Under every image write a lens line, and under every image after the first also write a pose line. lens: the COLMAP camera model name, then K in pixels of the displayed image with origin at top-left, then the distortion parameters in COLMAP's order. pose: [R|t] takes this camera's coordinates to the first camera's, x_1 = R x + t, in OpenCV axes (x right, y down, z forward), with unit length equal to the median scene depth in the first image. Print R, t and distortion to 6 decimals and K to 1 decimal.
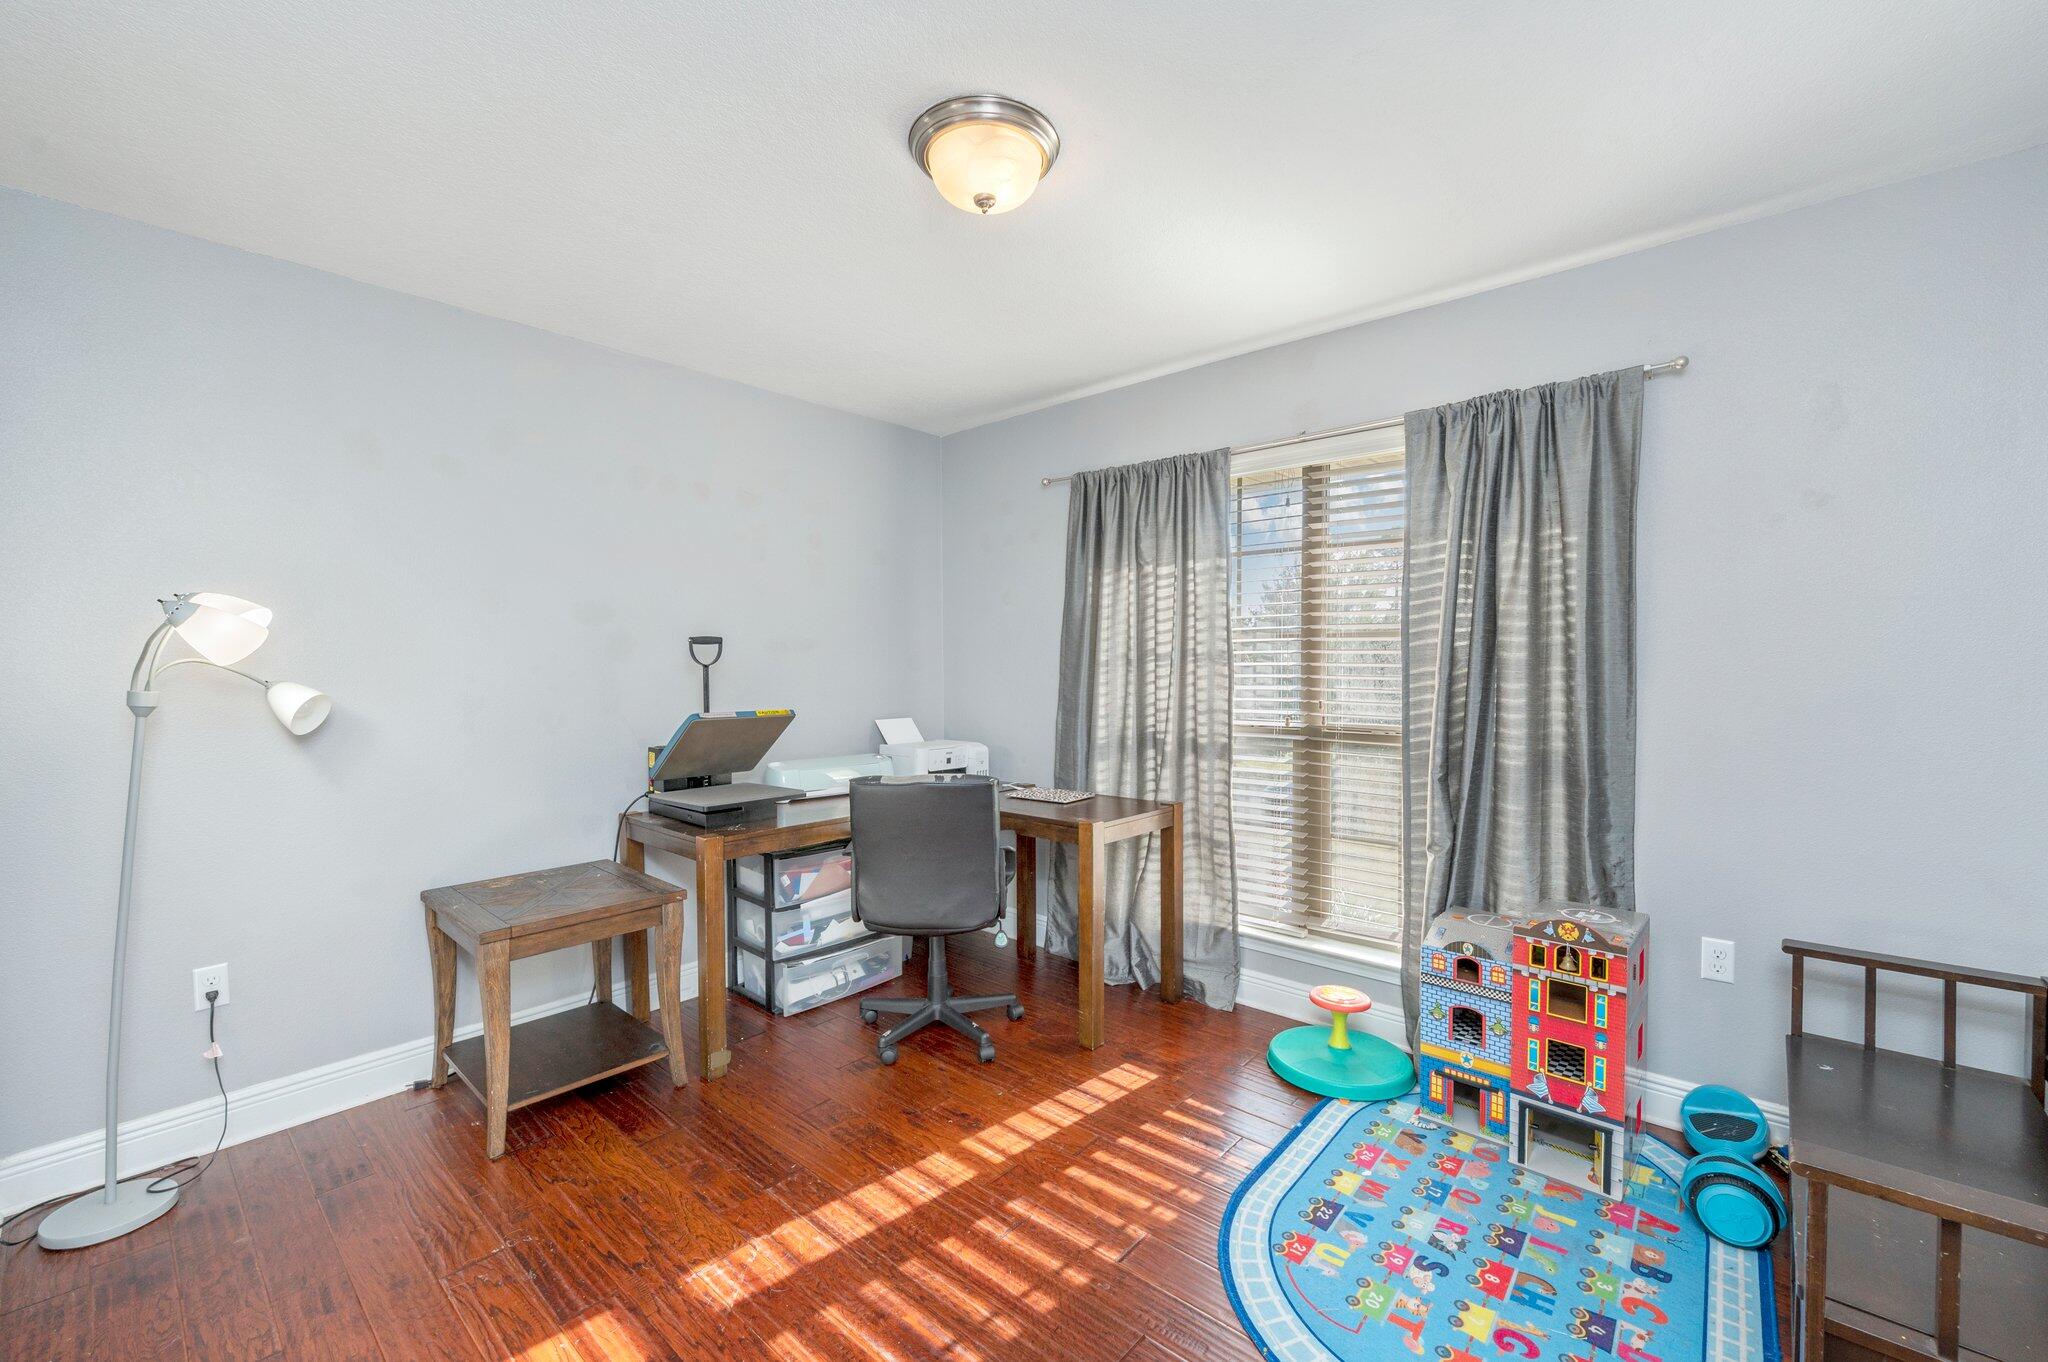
lens RADIAL K [[822.2, 0, 1024.7], [0, 822.2, 673.5], [0, 0, 1]] dist [-0.000087, -0.000139]
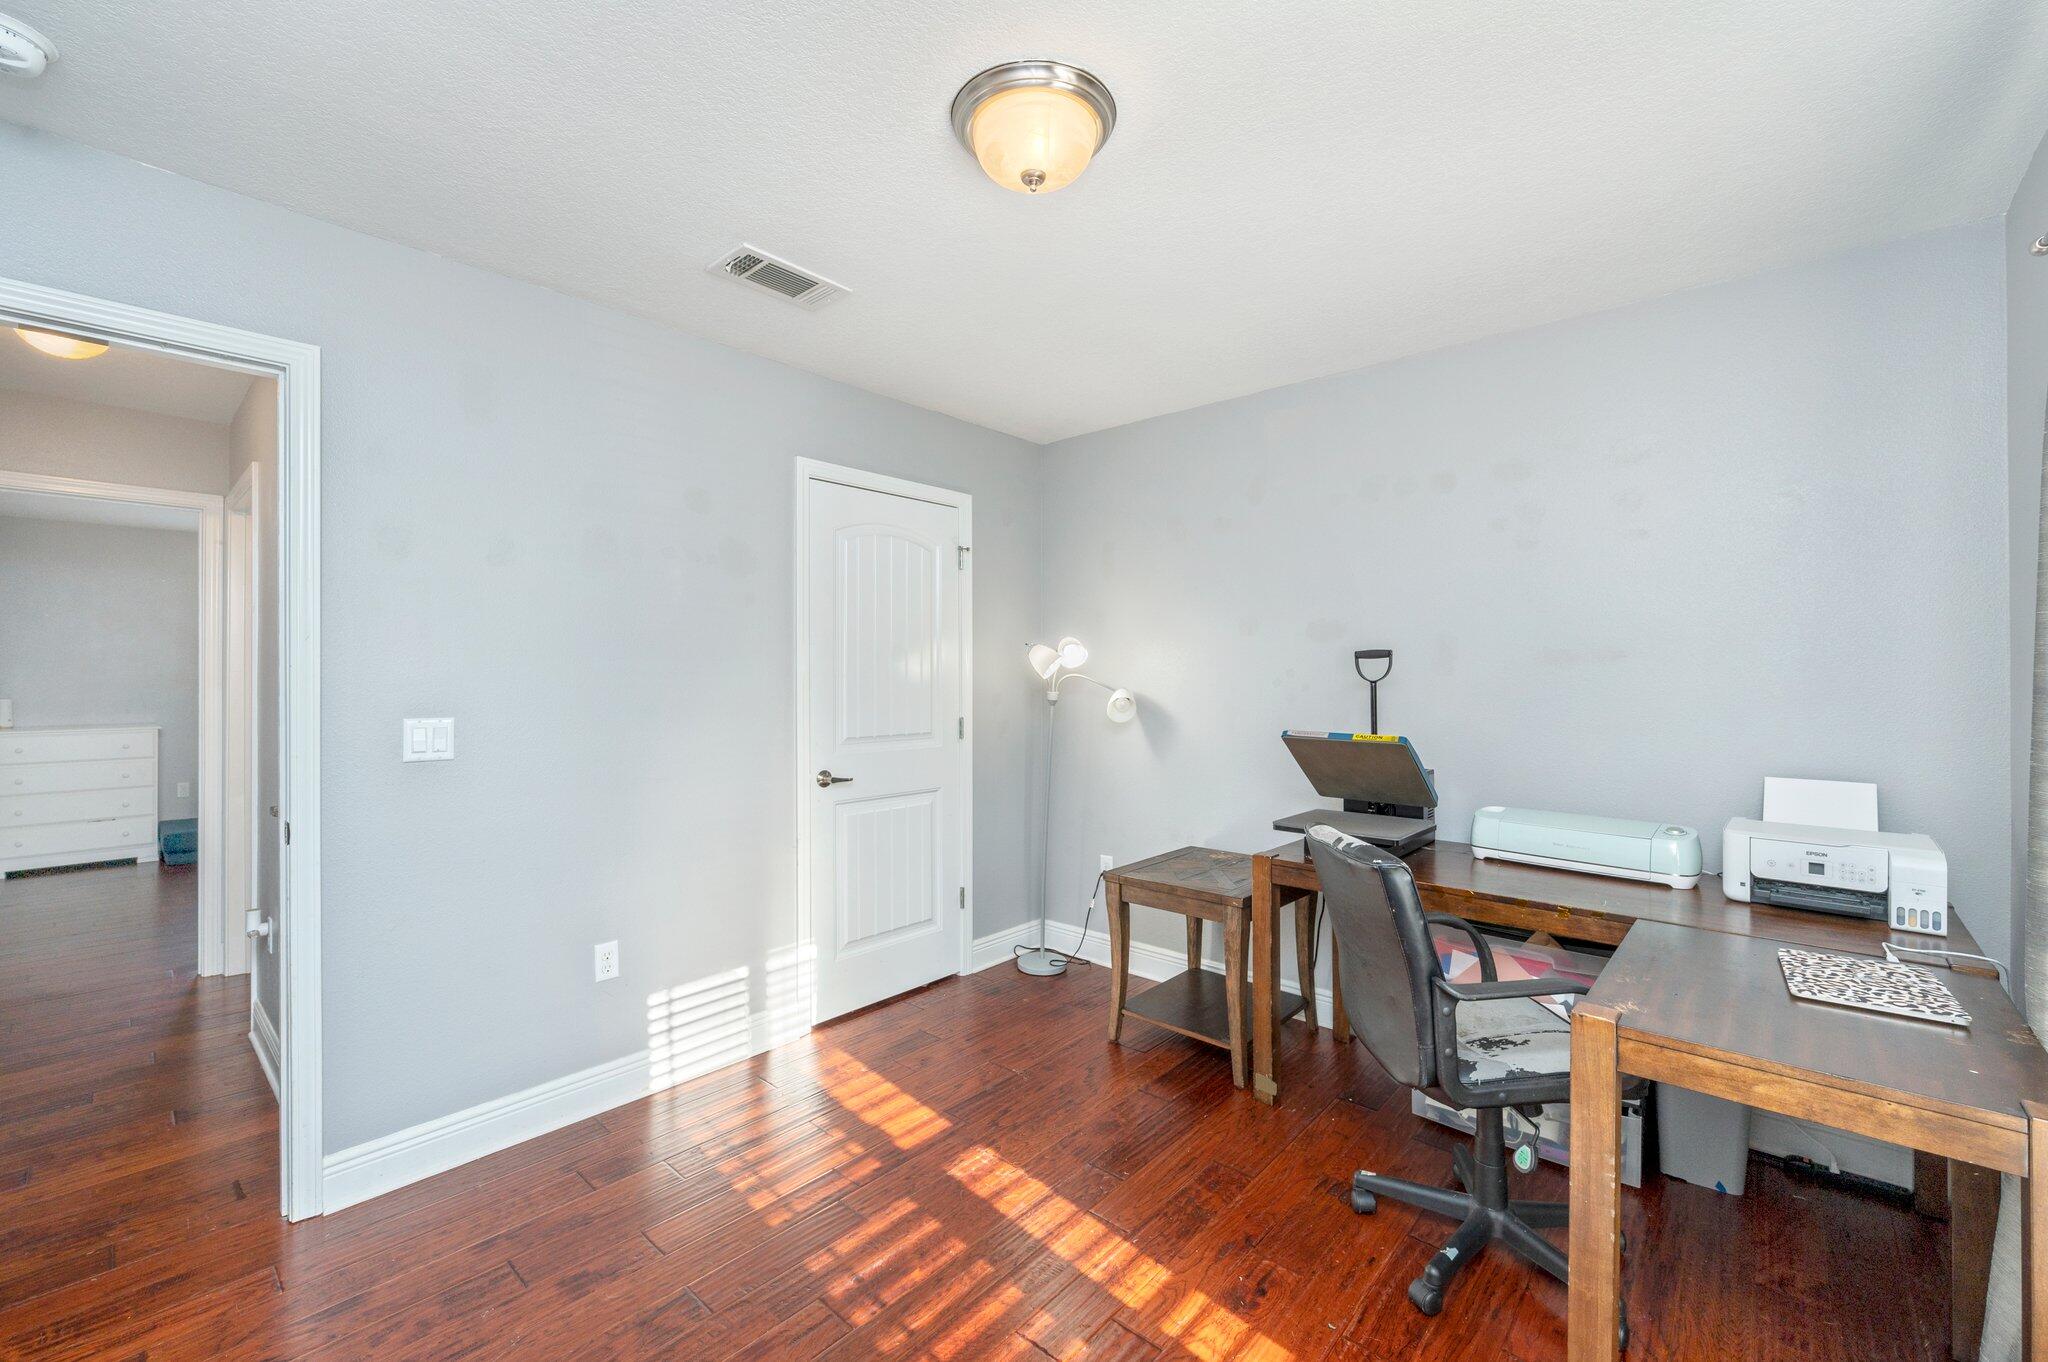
lens RADIAL K [[822.2, 0, 1024.7], [0, 822.2, 673.5], [0, 0, 1]] dist [-0.000087, -0.000139]
pose [[-0.001018, -0.000561, -0.999999, 0.735275], [-0.007228, 0.999974, -0.000554, -0.021744], [0.999973, 0.007227, -0.001022, 0.859642]]
